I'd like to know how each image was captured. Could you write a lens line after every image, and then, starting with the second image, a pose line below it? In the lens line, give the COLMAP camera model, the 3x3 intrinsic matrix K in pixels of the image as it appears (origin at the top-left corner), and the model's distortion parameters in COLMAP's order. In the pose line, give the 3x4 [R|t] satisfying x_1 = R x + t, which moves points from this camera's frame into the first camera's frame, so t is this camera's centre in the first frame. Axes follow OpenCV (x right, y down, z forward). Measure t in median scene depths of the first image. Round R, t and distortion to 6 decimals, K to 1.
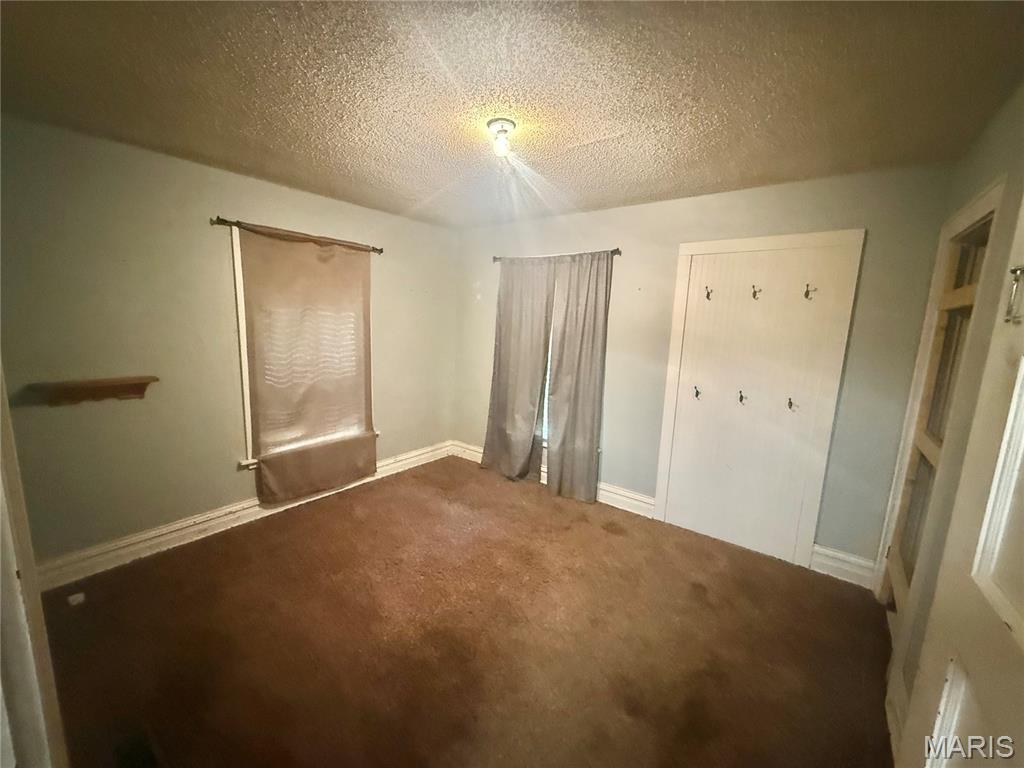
lens RADIAL K [[407.2, 0, 514.8], [0, 407.2, 382.8], [0, 0, 1]] dist [-0.001146, -0.000123]
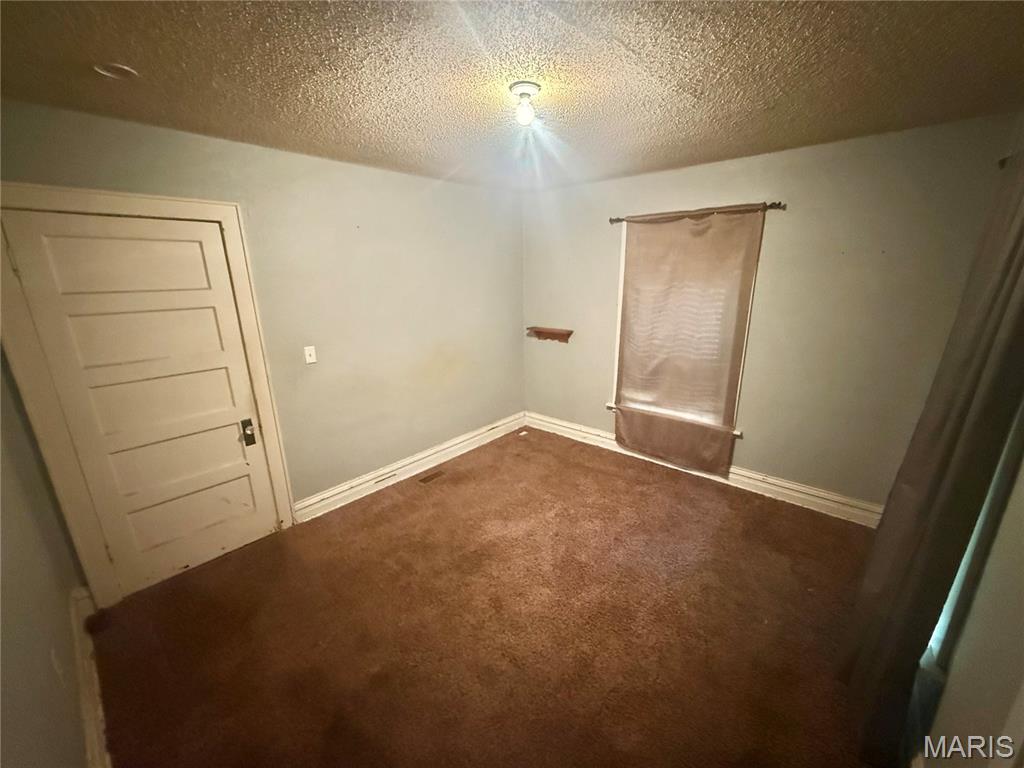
lens RADIAL K [[407.2, 0, 514.9], [0, 407.2, 390.6], [0, 0, 1]] dist [-0.001146, -0.000123]
pose [[-0.064899, 0.240486, -0.968480, 0.572982], [-0.153920, 0.956499, 0.247826, -0.117399], [0.985950, 0.165152, -0.025061, 0.650452]]
